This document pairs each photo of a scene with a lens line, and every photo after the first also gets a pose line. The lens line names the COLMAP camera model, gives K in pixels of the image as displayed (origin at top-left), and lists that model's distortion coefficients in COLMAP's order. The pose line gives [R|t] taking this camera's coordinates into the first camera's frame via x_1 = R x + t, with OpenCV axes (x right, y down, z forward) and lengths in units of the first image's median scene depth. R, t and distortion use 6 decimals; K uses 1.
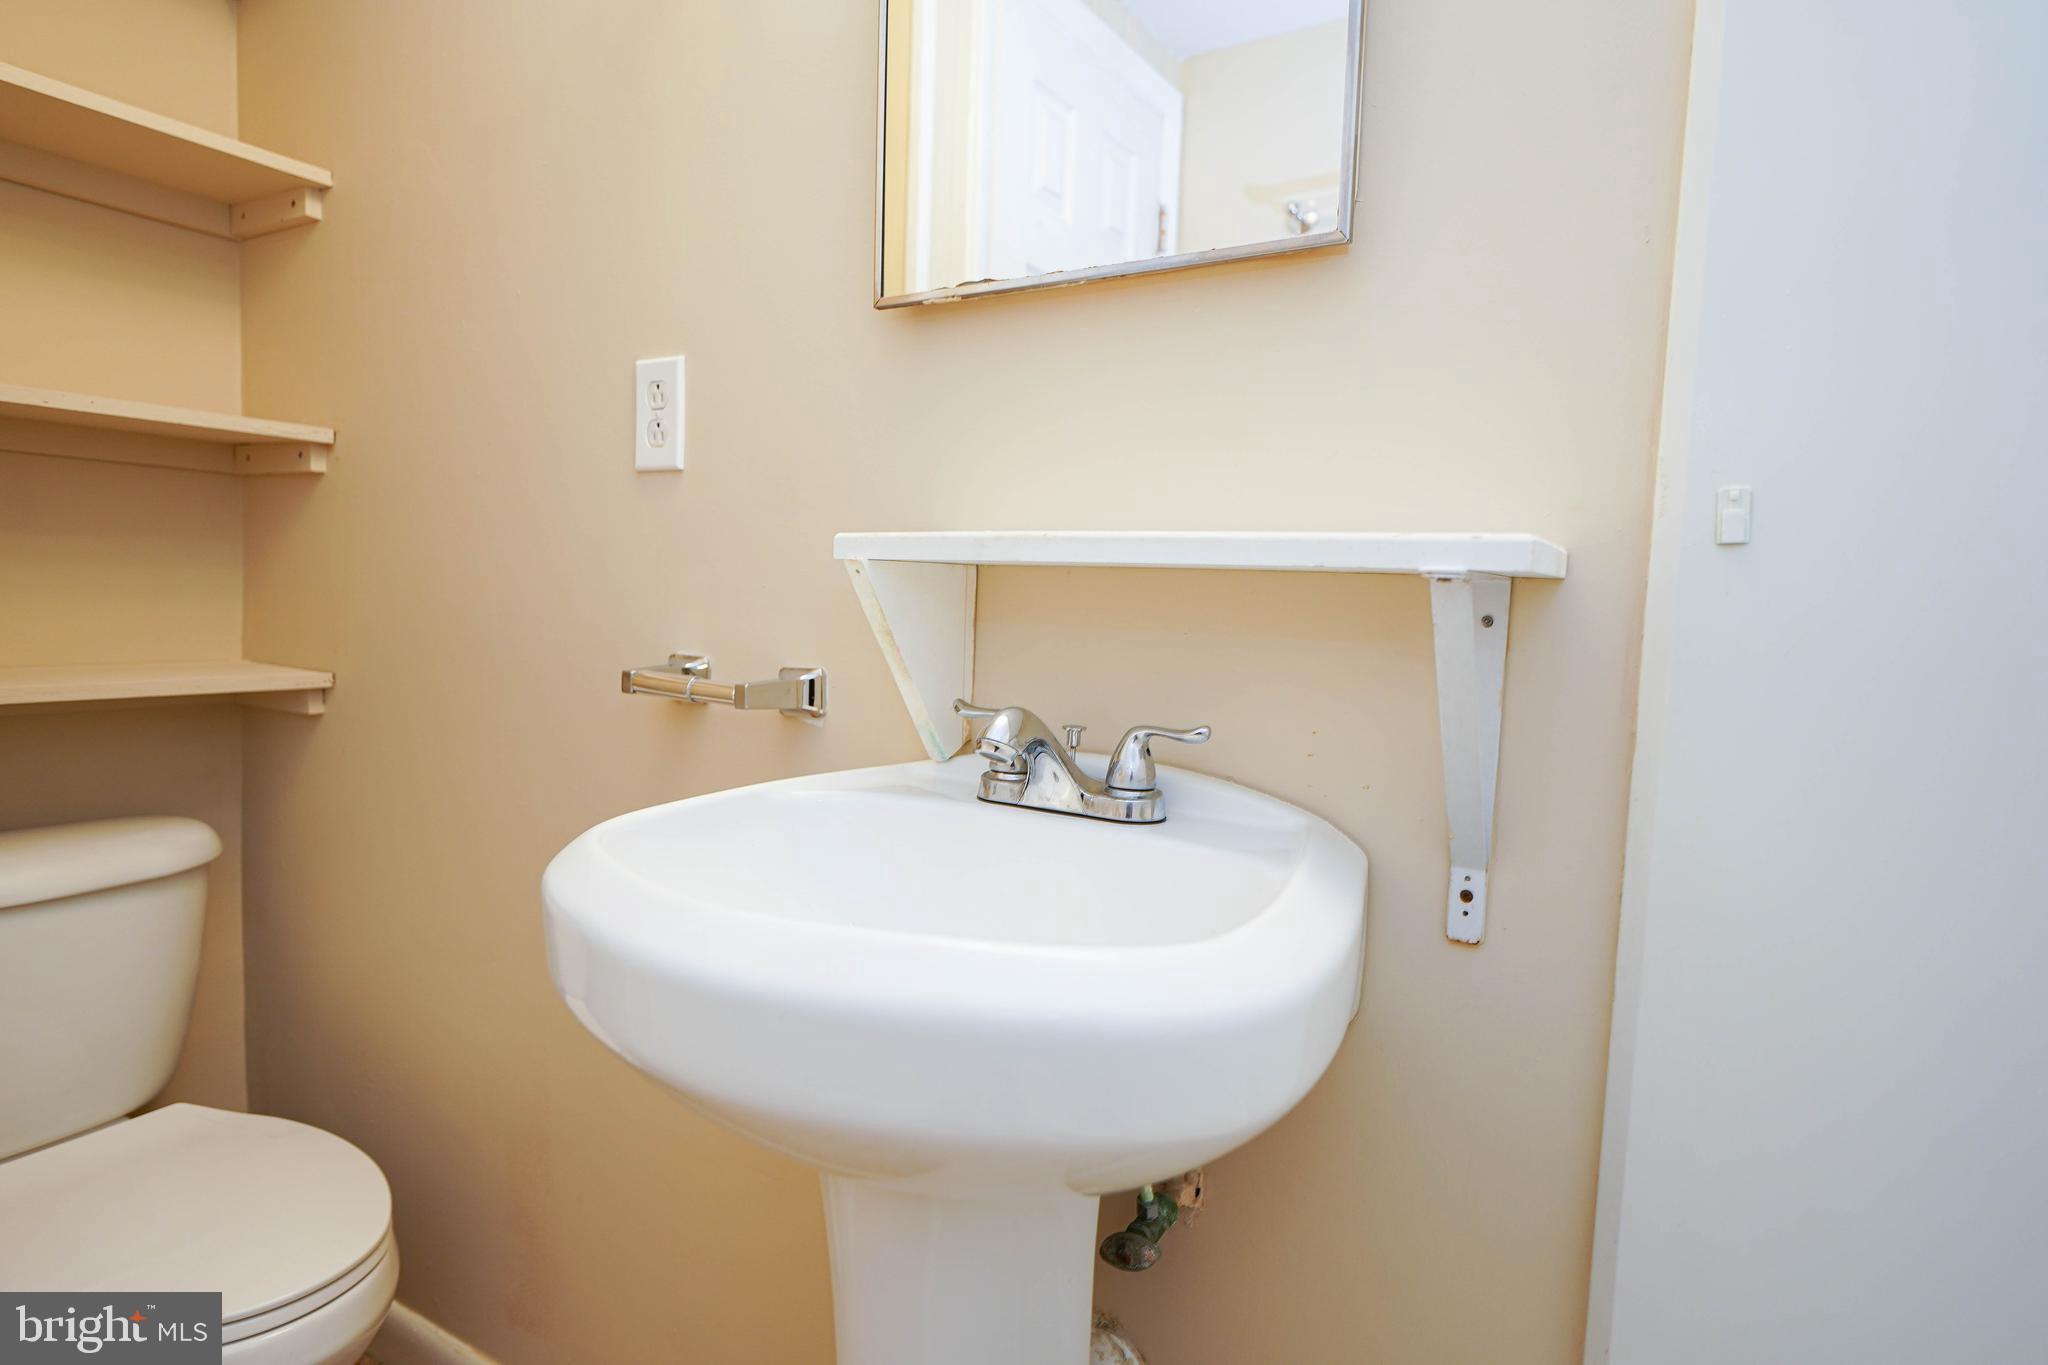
lens RADIAL K [[1096.3, 0, 1005.9], [0, 1096.3, 717.2], [0, 0, 1]] dist [0.004076, -0.003012]
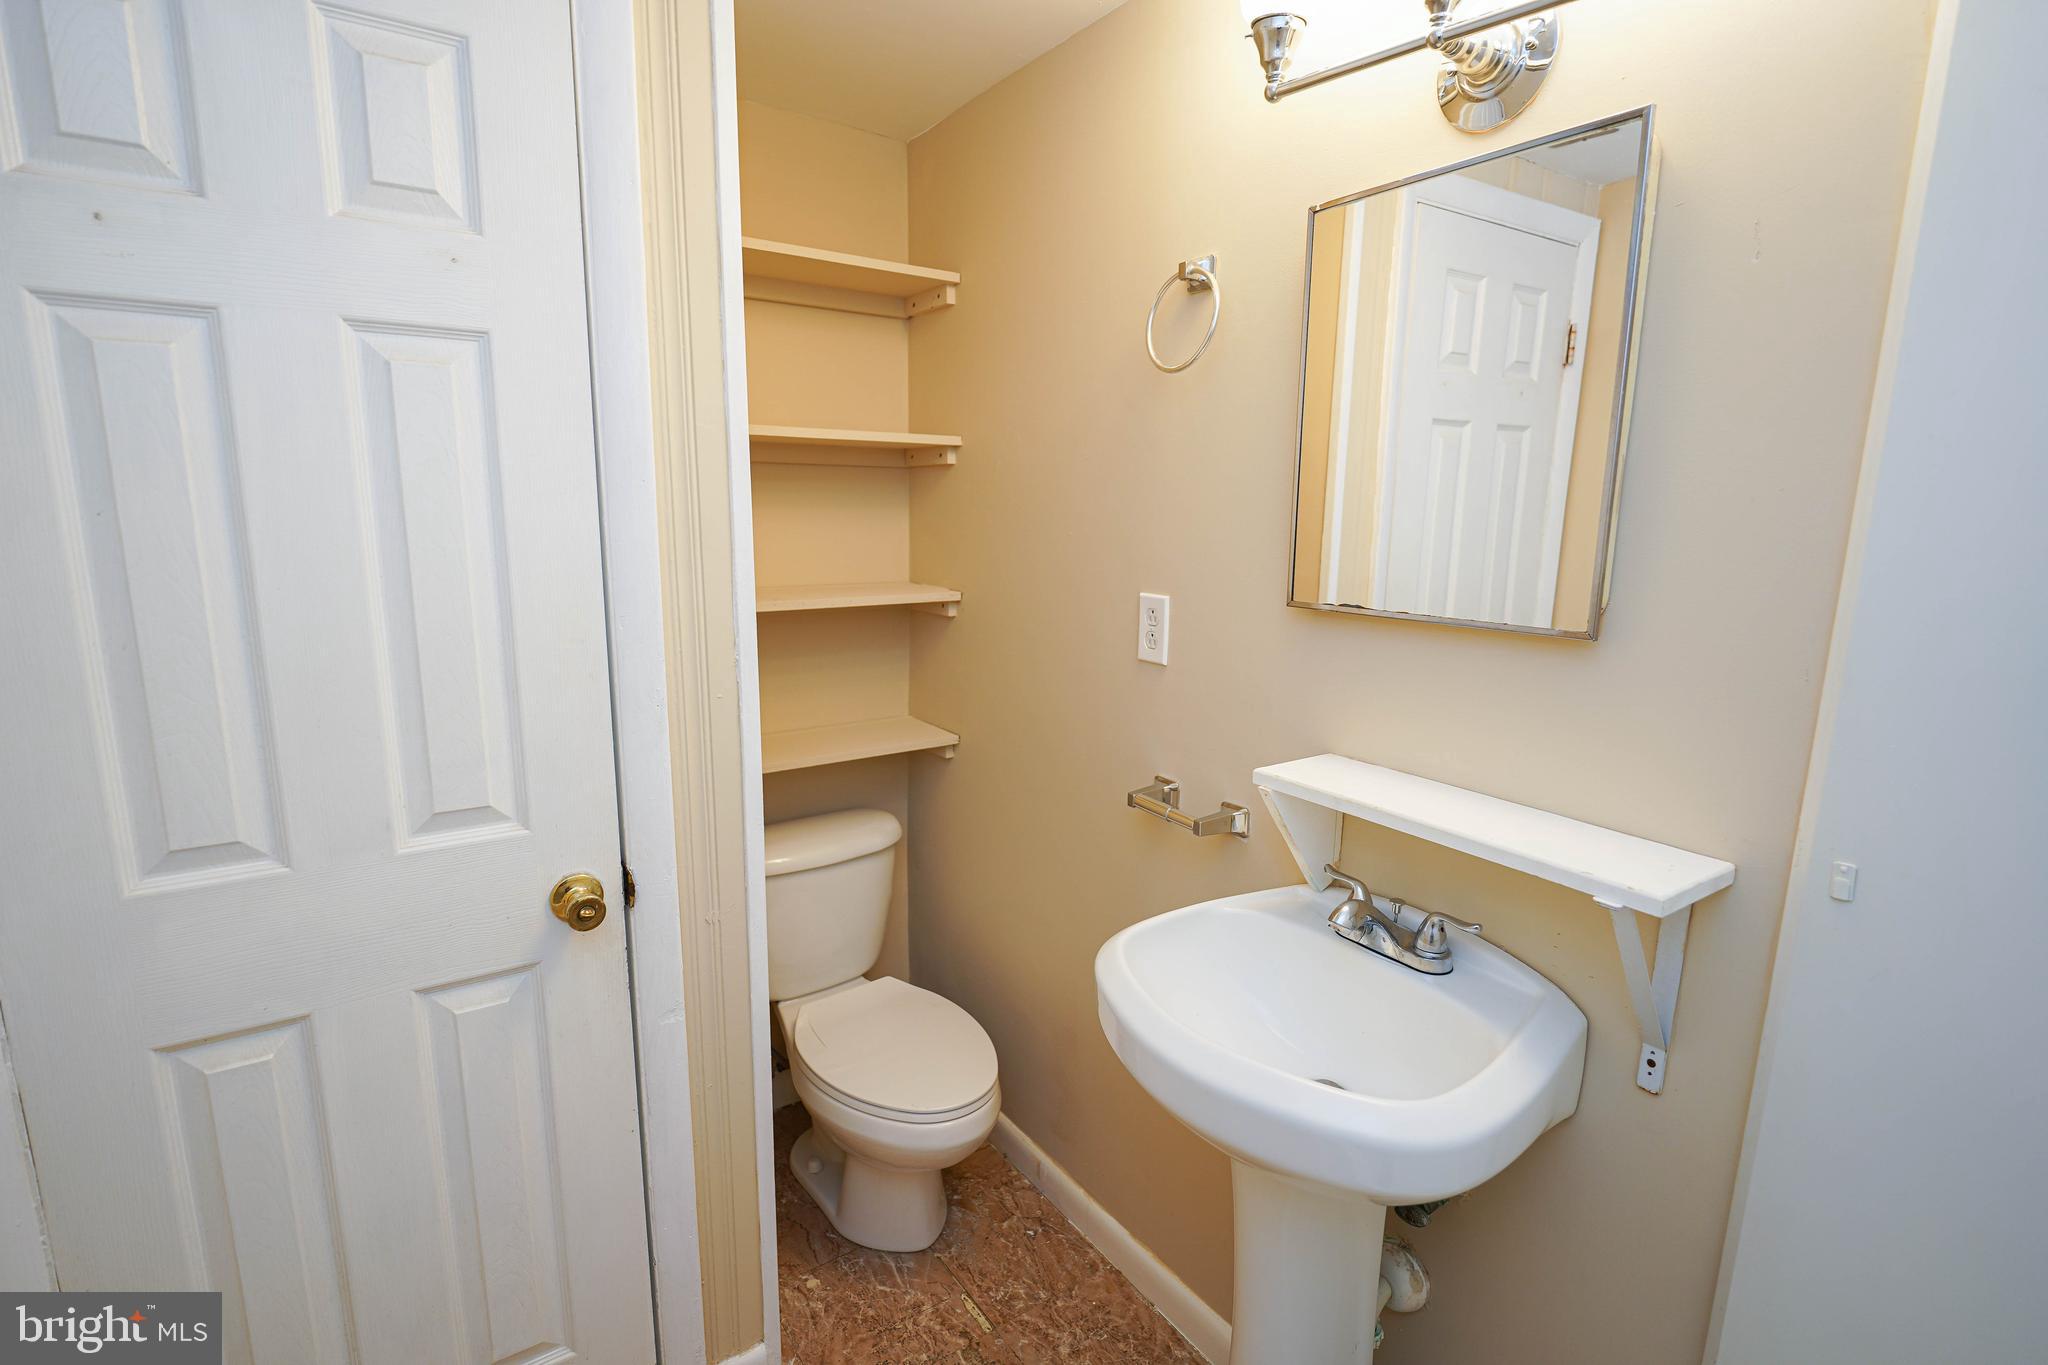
lens RADIAL K [[973.3, 0, 1014.1], [0, 973.3, 690.8], [0, 0, 1]] dist [-0.017291, -0.000963]
pose [[0.908317, 0.053940, -0.414789, 0.094576], [-0.012387, 0.994684, 0.102224, -0.333085], [0.418098, -0.087714, 0.904157, -0.381325]]
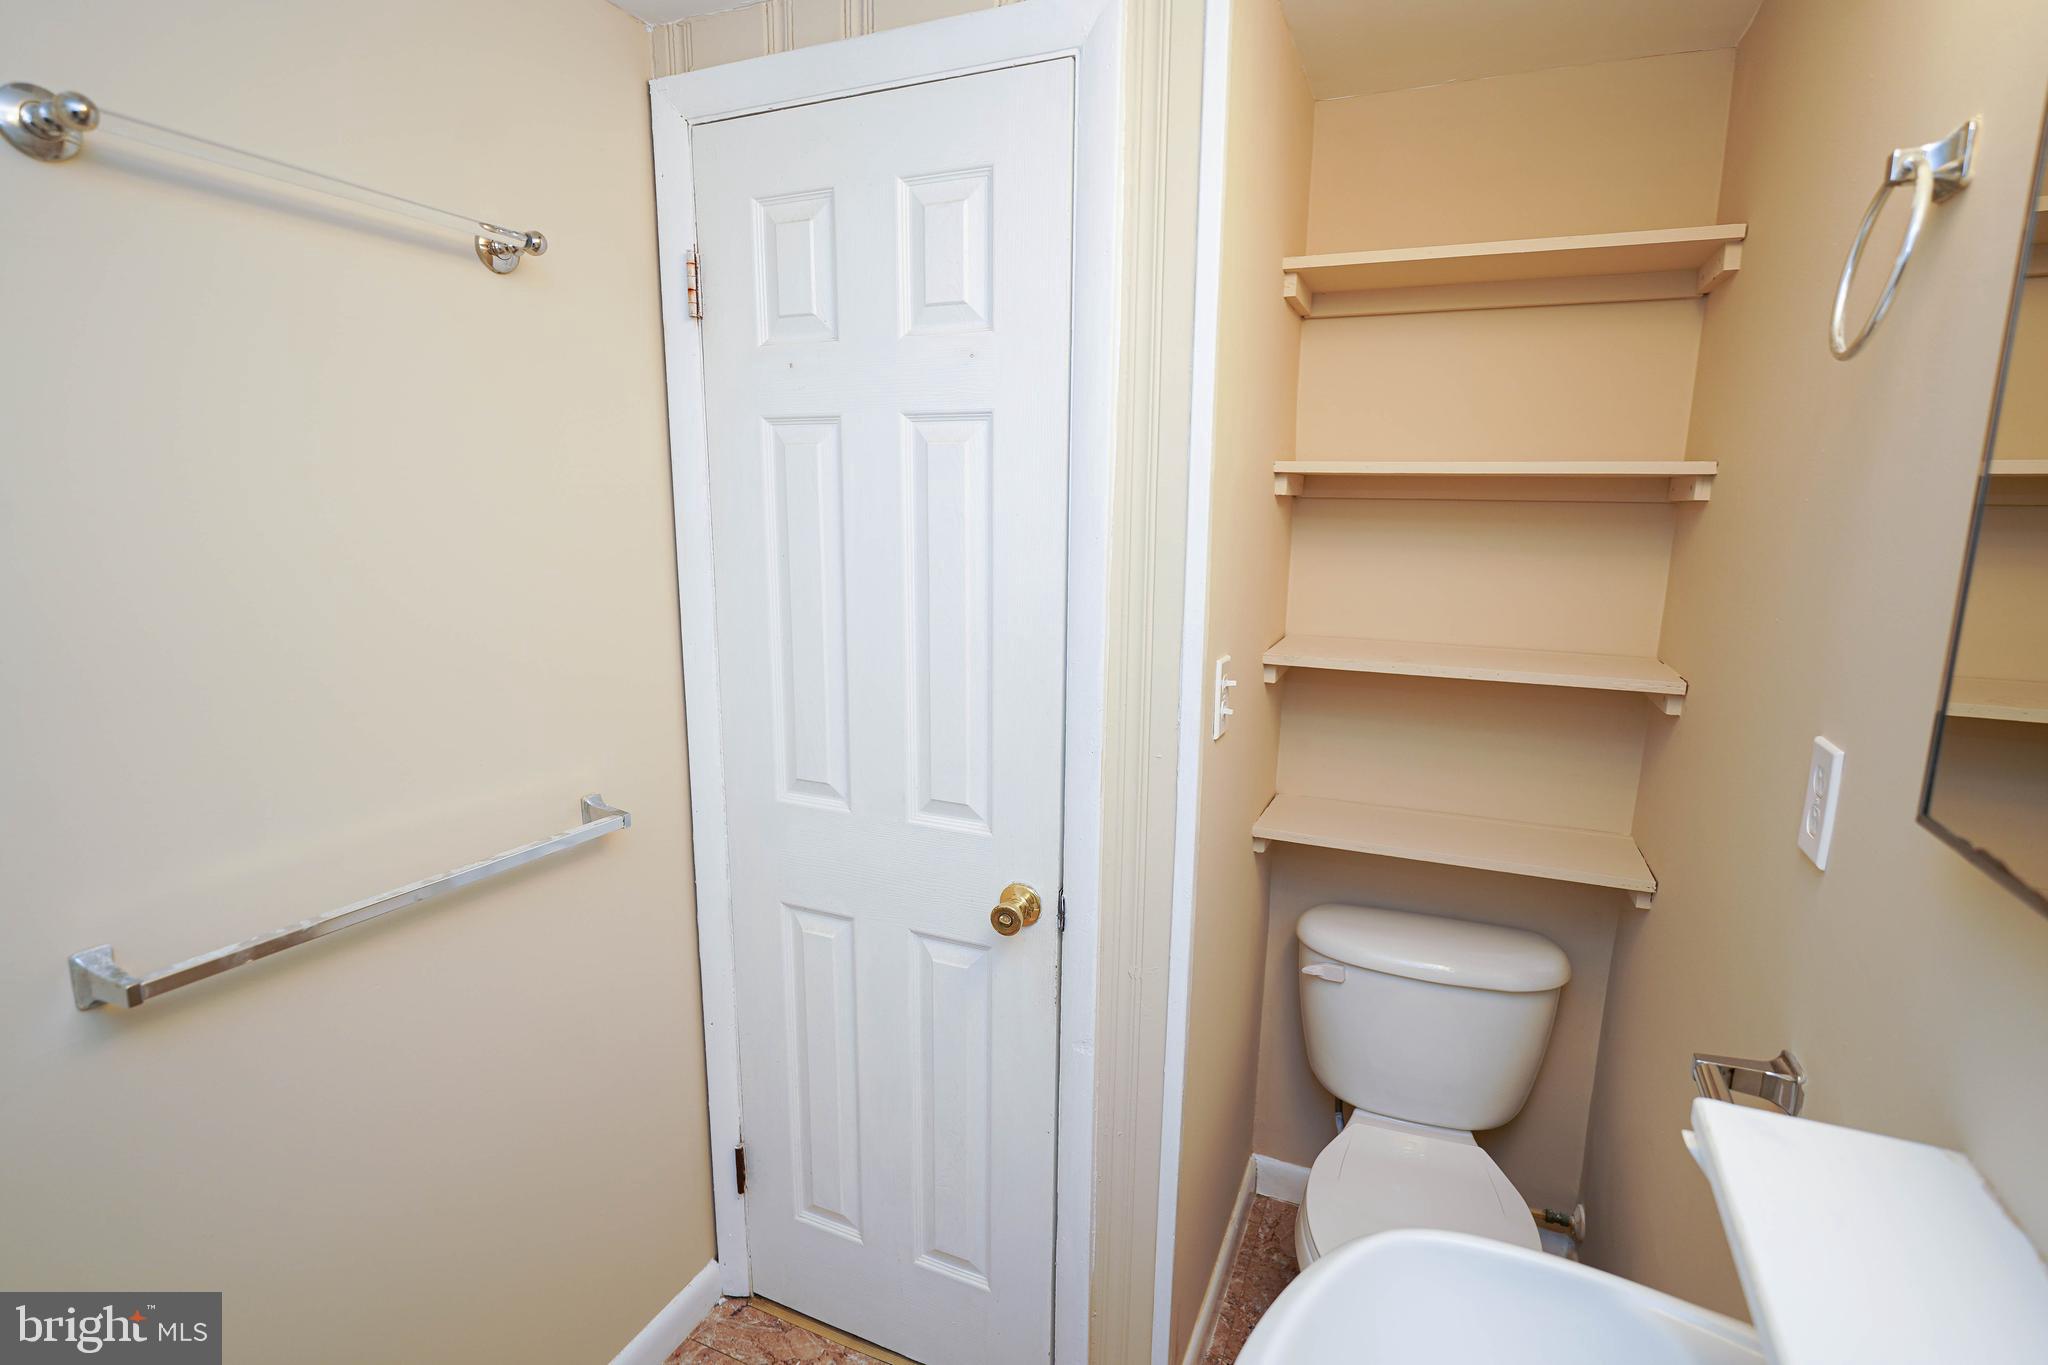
lens RADIAL K [[973.3, 0, 1041.4], [0, 973.3, 688.7], [0, 0, 1]] dist [-0.017291, -0.000963]
pose [[0.112753, 0.149518, -0.982309, 0.385337], [-0.084038, 0.986506, 0.140511, -0.430420], [0.990063, 0.066708, 0.123797, 0.258676]]
